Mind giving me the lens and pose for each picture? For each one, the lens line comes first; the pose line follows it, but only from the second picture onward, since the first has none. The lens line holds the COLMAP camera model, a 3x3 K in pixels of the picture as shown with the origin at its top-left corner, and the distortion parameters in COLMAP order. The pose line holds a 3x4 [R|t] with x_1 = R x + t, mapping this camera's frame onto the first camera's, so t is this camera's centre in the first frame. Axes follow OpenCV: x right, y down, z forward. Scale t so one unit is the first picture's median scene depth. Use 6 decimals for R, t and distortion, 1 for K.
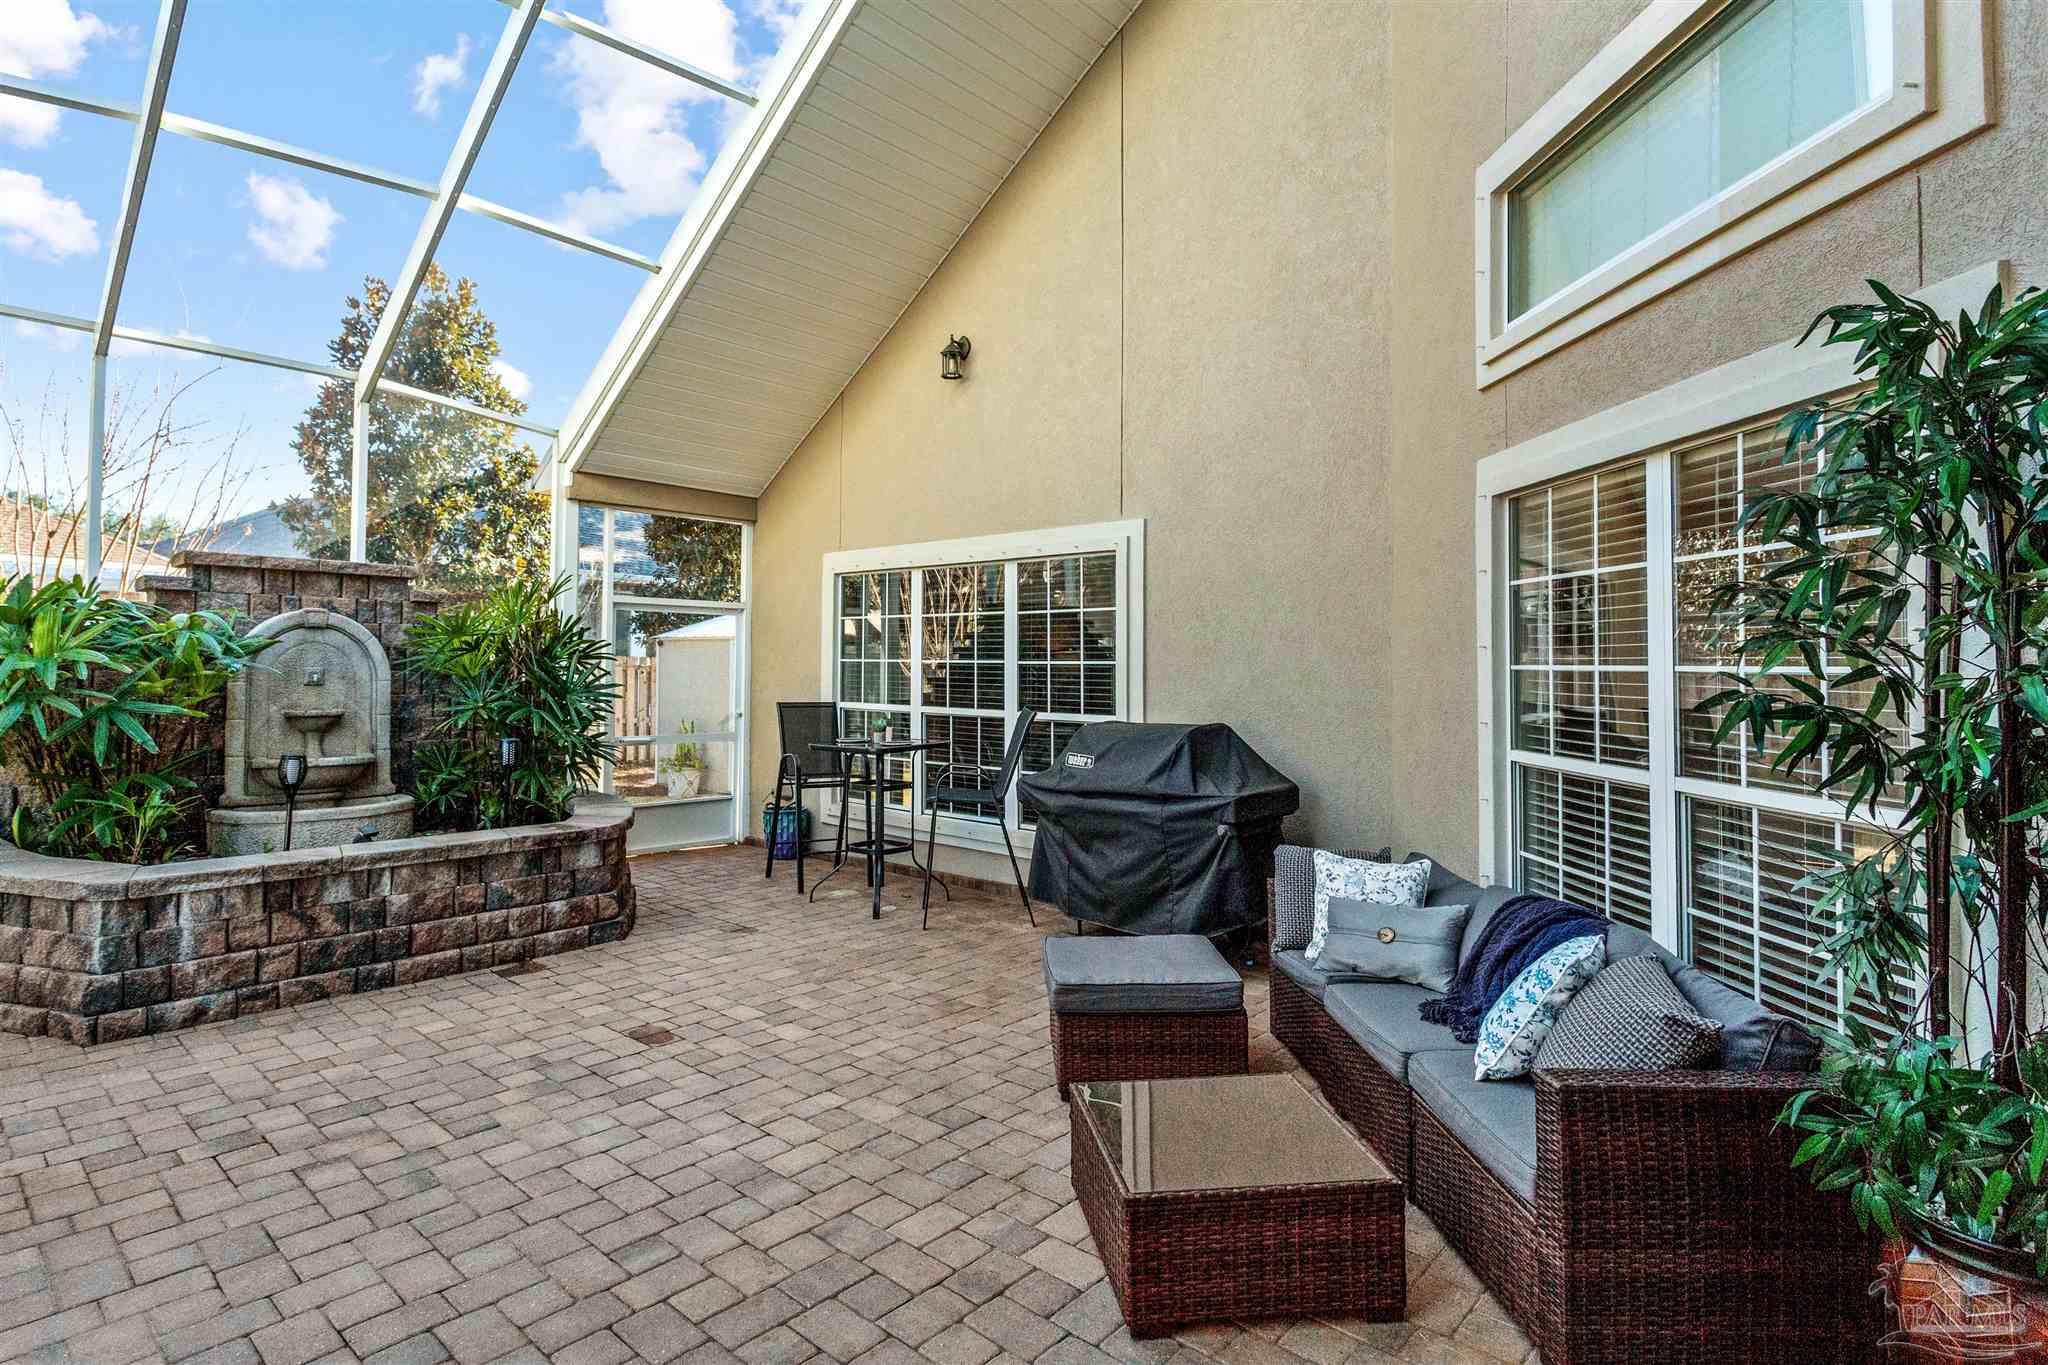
lens RADIAL K [[1030.9, 0, 974.2], [0, 1030.9, 637.5], [0, 0, 1]] dist [-0.003619, -0.000040]
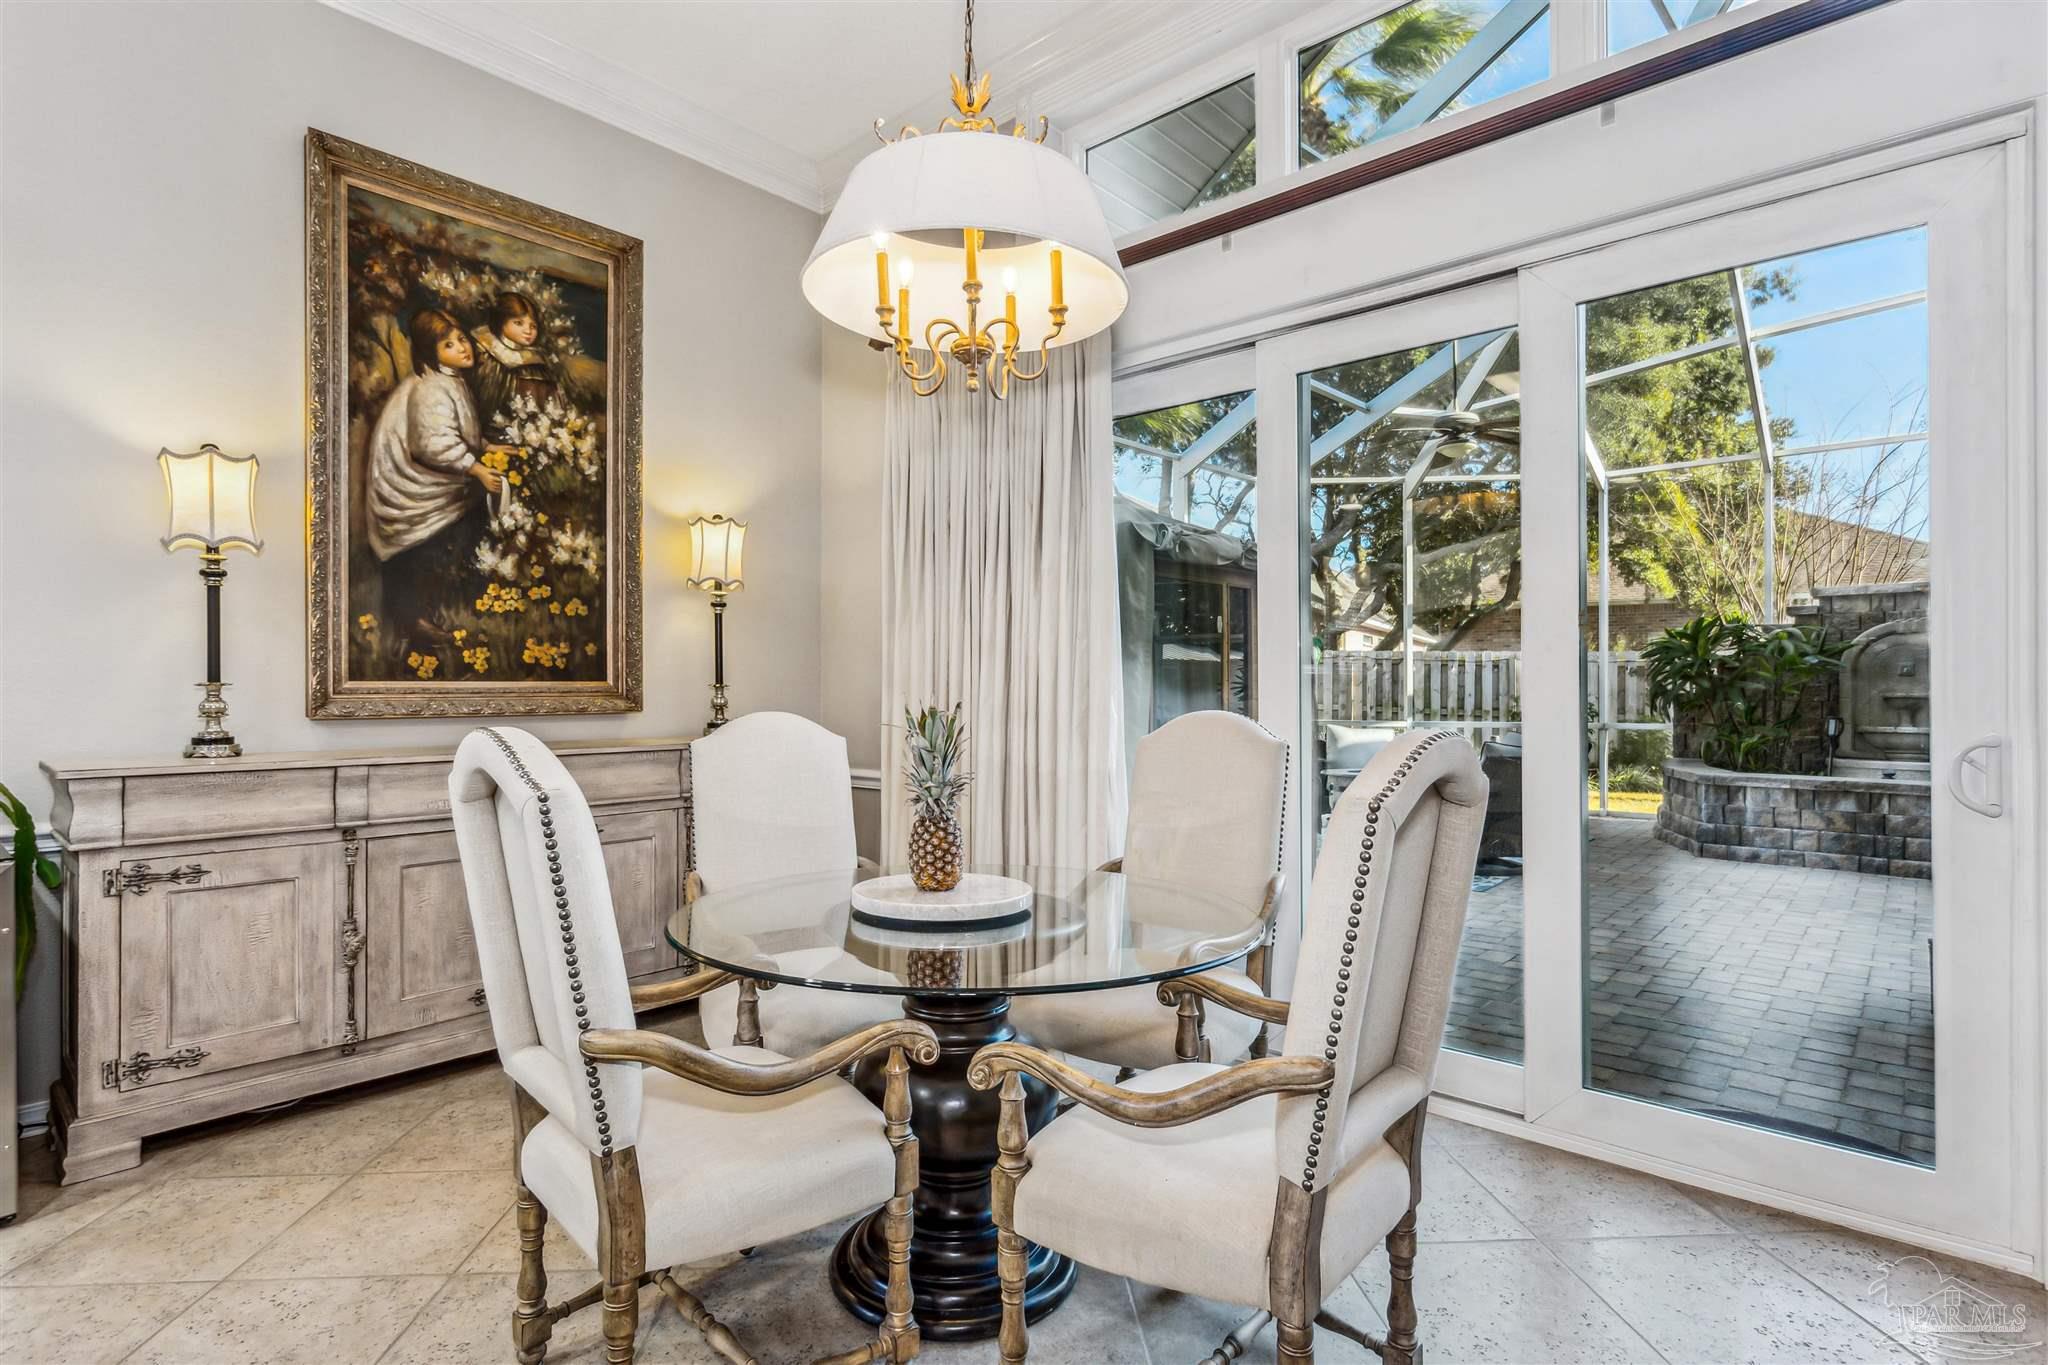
lens RADIAL K [[1025.5, 0, 1029.1], [0, 1025.5, 680.5], [0, 0, 1]] dist [-0.003858, 0.002458]
pose [[0.019769, -0.015402, -0.999686, 0.749470], [0.030660, 0.999420, -0.014792, 0.041349], [0.999334, -0.030358, 0.020230, -0.203378]]
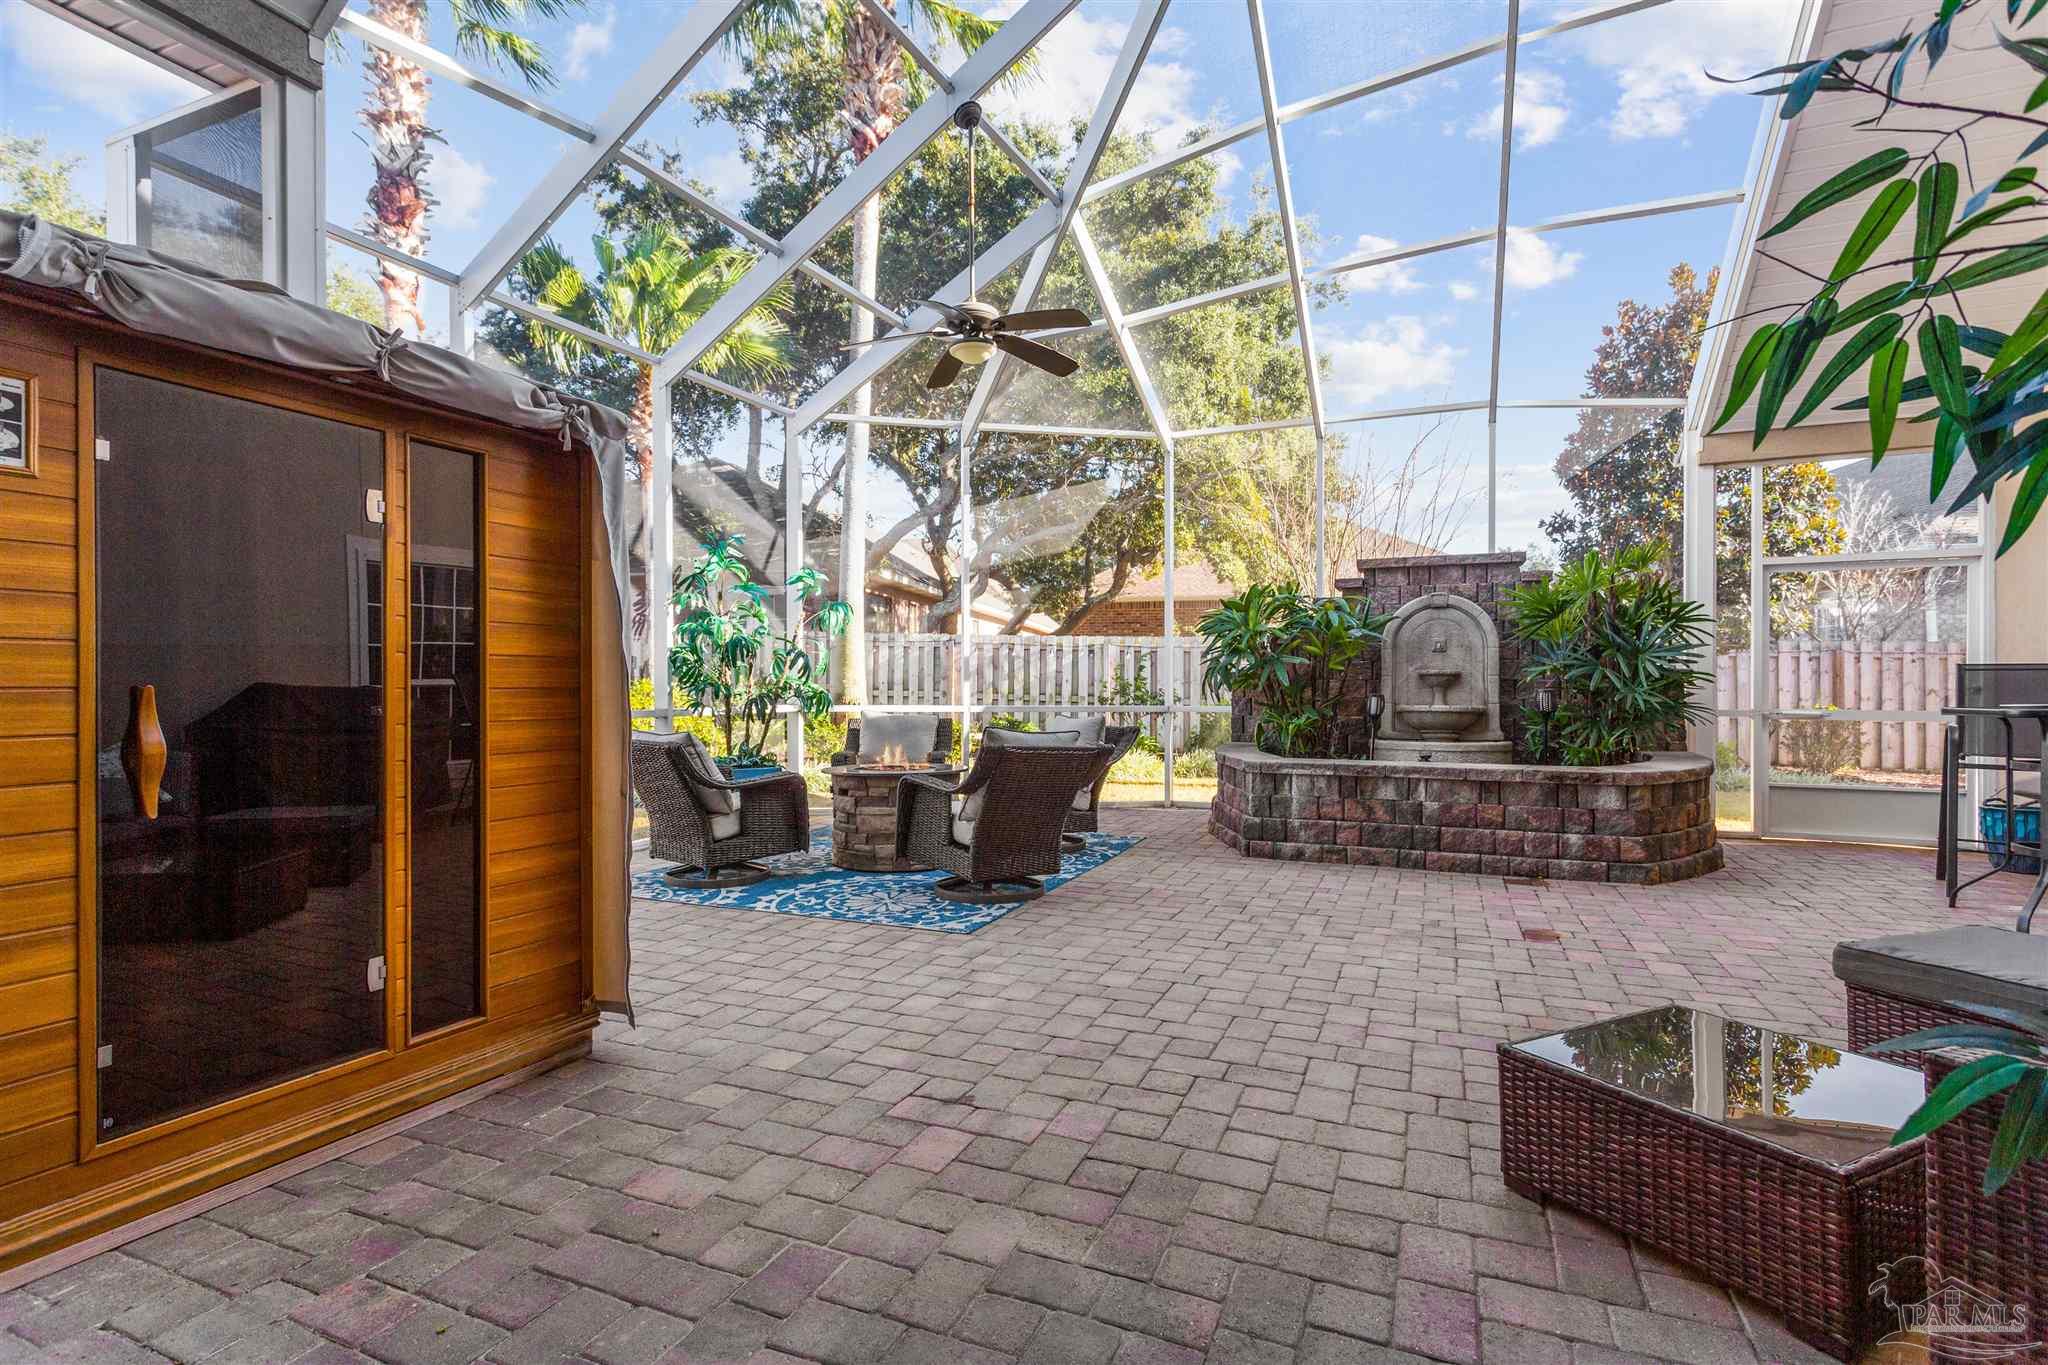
lens RADIAL K [[968.3, 0, 1034.8], [0, 968.3, 688.1], [0, 0, 1]] dist [-0.000667, 0.000934]
pose [[0.339412, -0.002165, -0.940635, 0.367765], [0.030755, 0.999488, 0.008797, 0.071760], [0.940135, -0.031915, 0.339305, 0.109895]]
